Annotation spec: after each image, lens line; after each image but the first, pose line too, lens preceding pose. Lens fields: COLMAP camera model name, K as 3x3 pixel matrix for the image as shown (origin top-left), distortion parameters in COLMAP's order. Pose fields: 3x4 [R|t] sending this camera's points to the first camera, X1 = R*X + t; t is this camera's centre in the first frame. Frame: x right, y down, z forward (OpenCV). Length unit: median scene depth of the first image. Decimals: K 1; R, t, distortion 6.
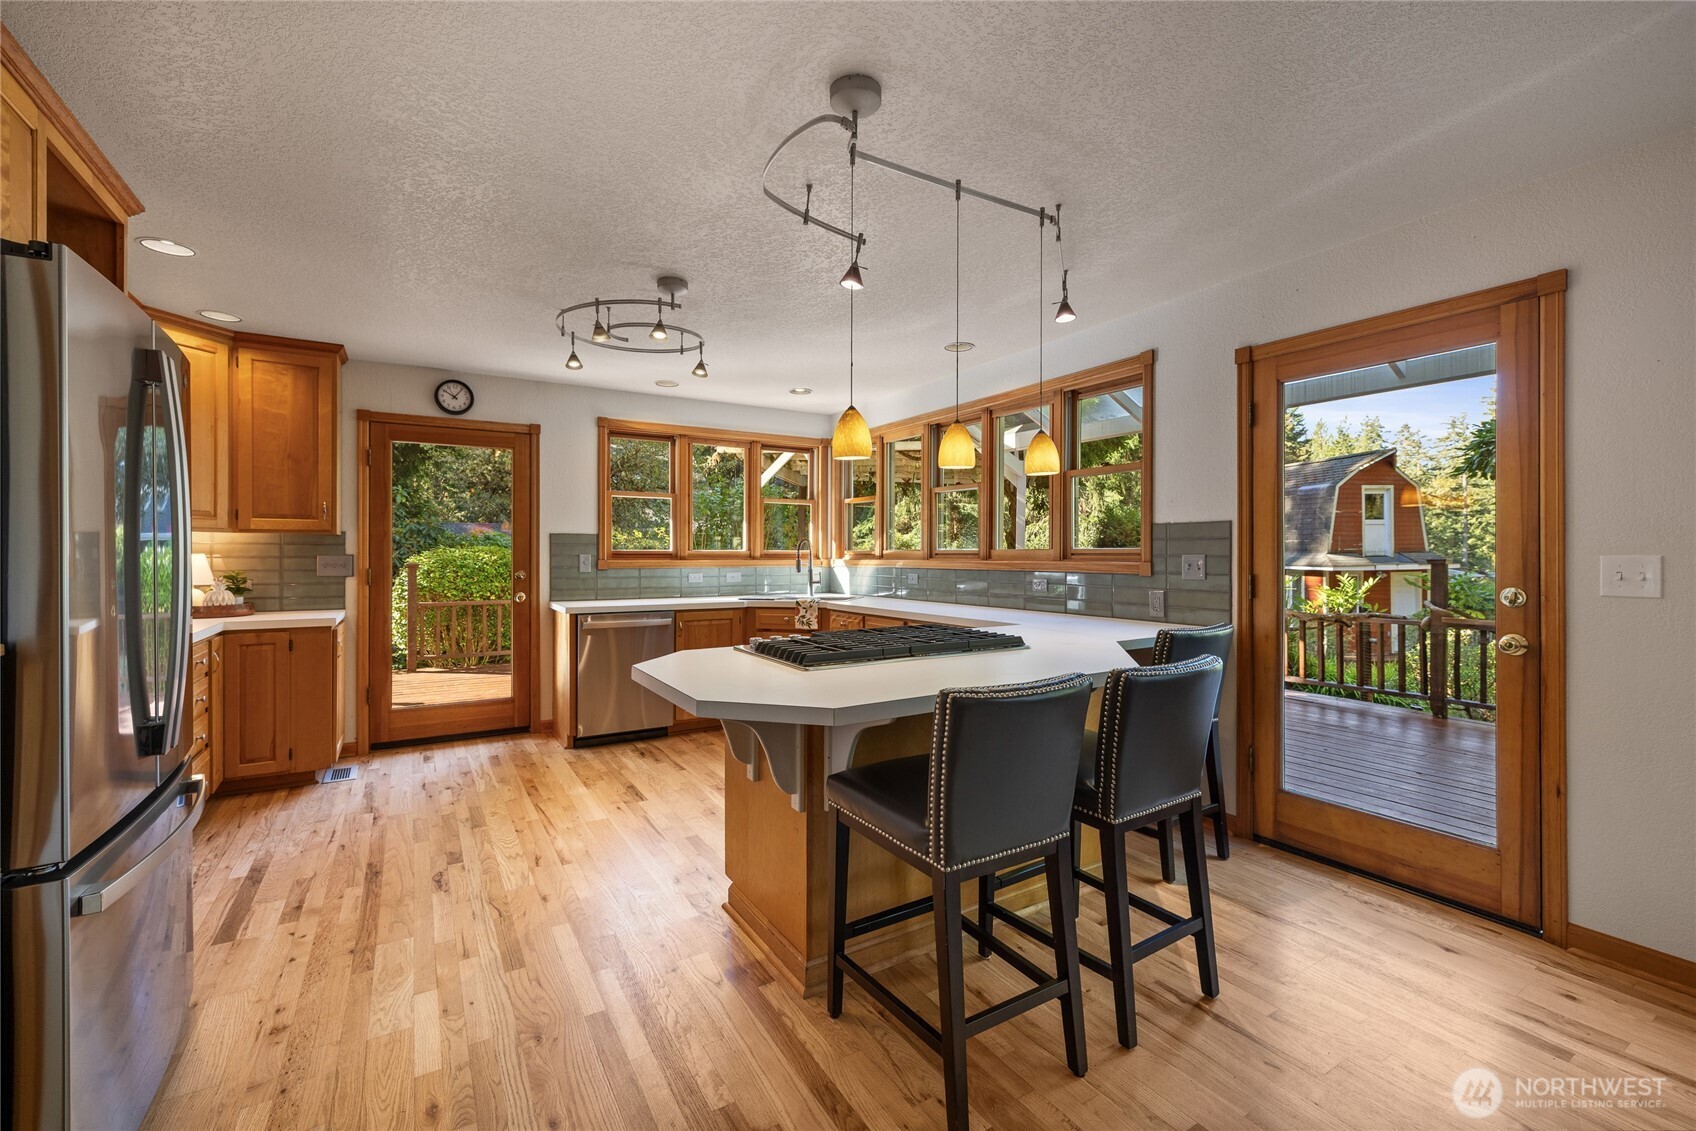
lens RADIAL K [[717.6, 0, 849.2], [0, 717.6, 552.6], [0, 0, 1]] dist [0.001886, -0.000239]
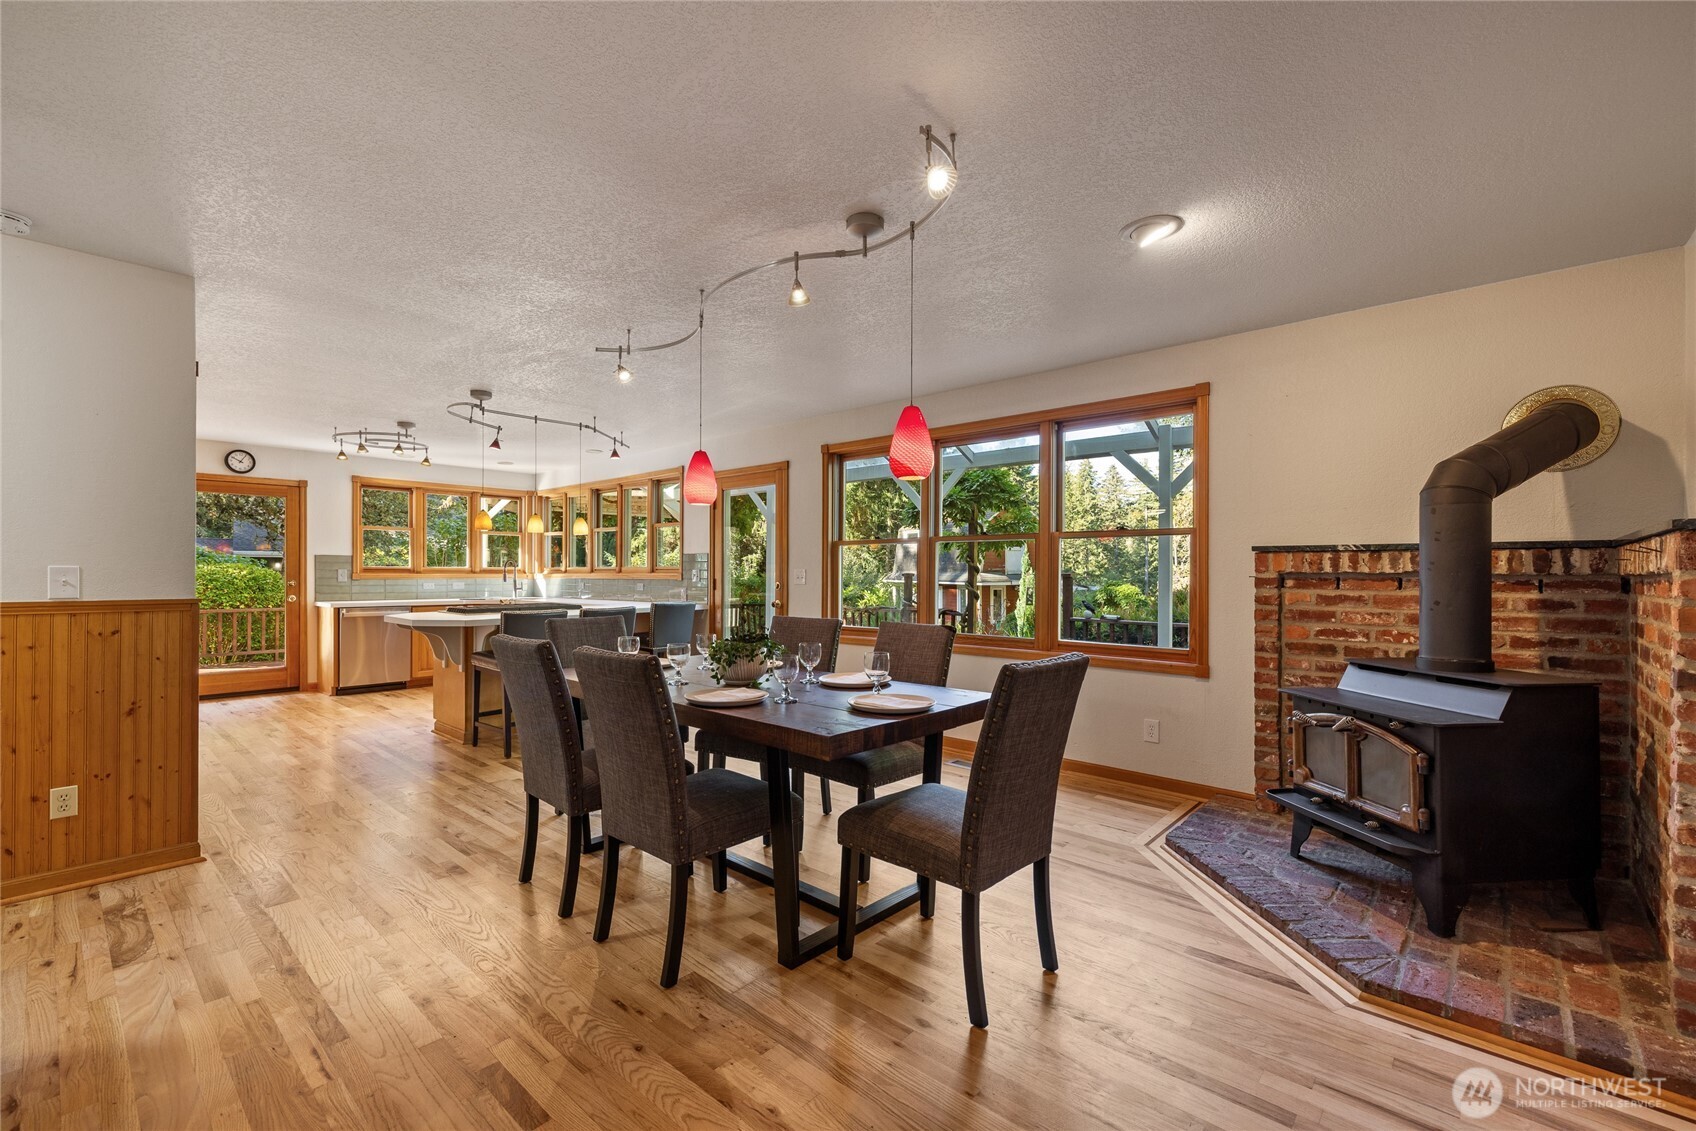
lens RADIAL K [[754.3, 0, 856.4], [0, 754.3, 575.0], [0, 0, 1]] dist [0.012948, 0.000304]
pose [[0.961595, 0.000980, 0.274472, 0.239968], [-0.002024, 0.999992, 0.003522, 0.006771], [-0.274467, -0.003943, 0.961589, -0.865181]]
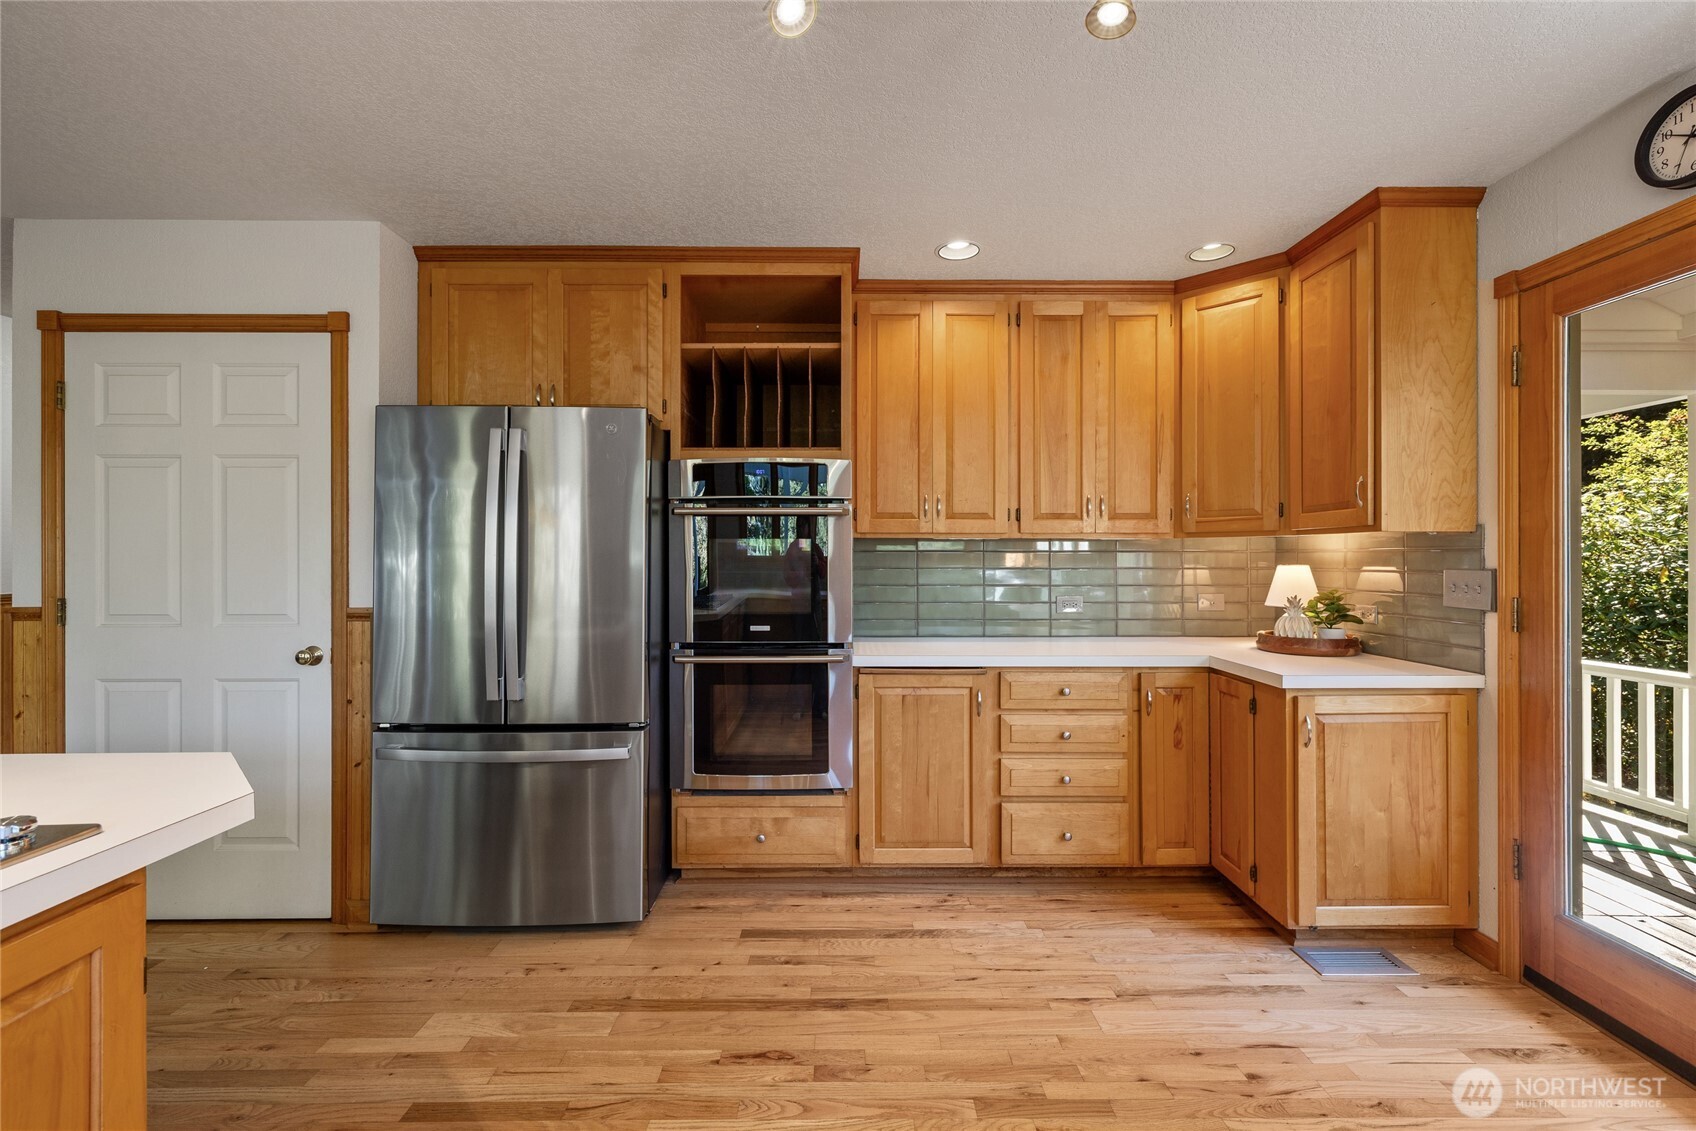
lens RADIAL K [[717.6, 0, 841.2], [0, 717.6, 556.0], [0, 0, 1]] dist [0.001886, -0.000239]
pose [[-0.513858, -0.000434, -0.857875, -0.020727], [0.000126, 1.000000, -0.000582, -0.005599], [0.857875, -0.000407, -0.513858, 0.837759]]
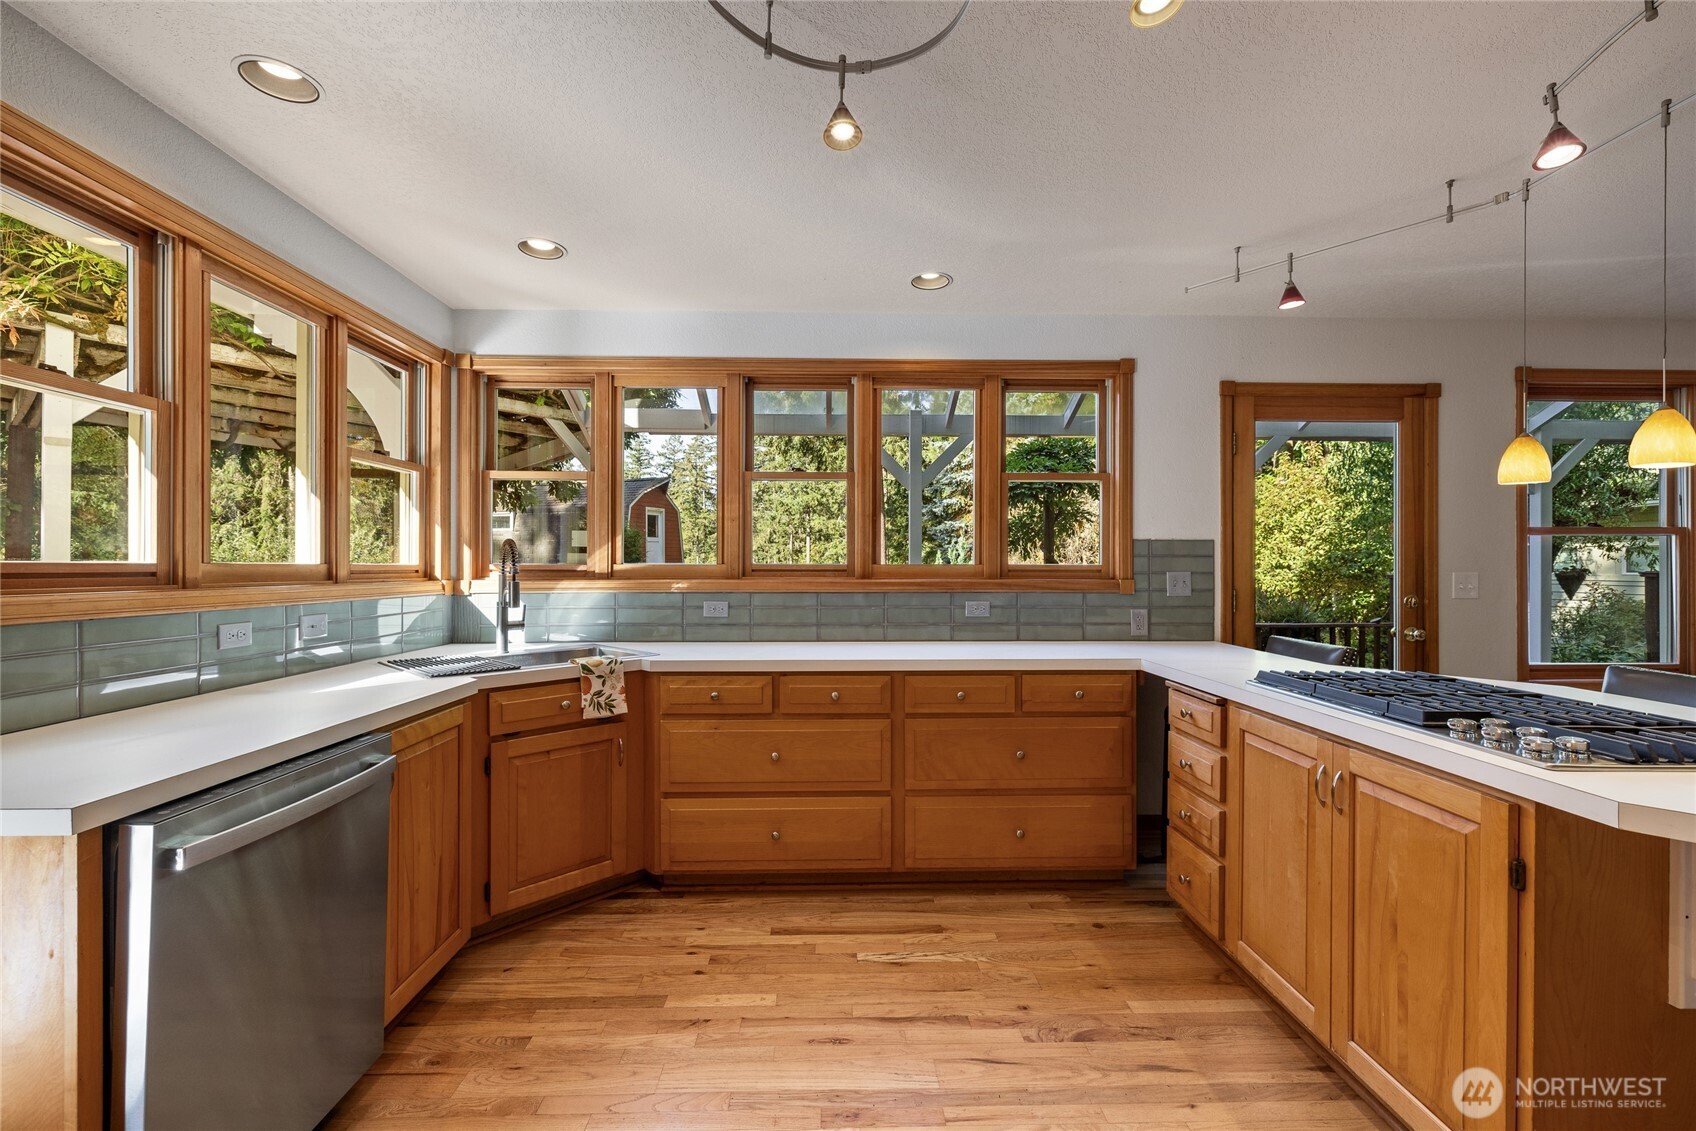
lens RADIAL K [[717.6, 0, 846.1], [0, 717.6, 568.1], [0, 0, 1]] dist [0.001886, -0.000239]
pose [[0.501807, -0.000841, 0.864979, -0.461726], [-0.002742, 0.999993, 0.002563, -0.002565], [-0.864976, -0.003658, 0.501801, 0.648574]]
